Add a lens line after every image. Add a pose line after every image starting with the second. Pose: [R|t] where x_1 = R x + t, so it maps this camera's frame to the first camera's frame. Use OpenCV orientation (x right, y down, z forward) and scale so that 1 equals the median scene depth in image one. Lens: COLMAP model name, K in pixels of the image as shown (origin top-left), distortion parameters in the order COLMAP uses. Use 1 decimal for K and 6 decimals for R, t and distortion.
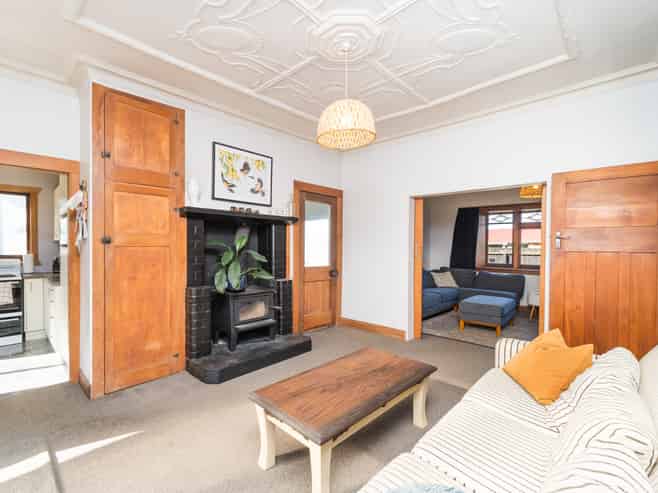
lens RADIAL K [[277.2, 0, 329.5], [0, 277.2, 254.0], [0, 0, 1]] dist [0.000900, 0.000033]
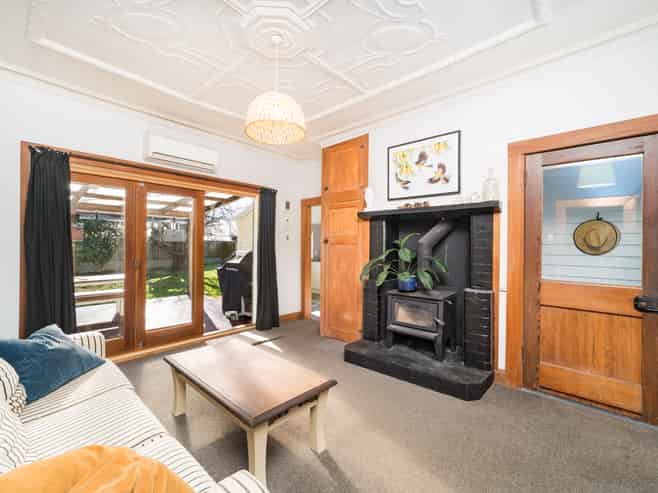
lens RADIAL K [[286.8, 0, 329.0], [0, 286.8, 246.5], [0, 0, 1]] dist [-0.000527, -0.000097]
pose [[0.072576, 0.000158, -0.997363, 0.640493], [-0.032926, 0.999455, -0.002238, -0.008923], [0.996819, 0.033002, 0.072541, 0.659753]]
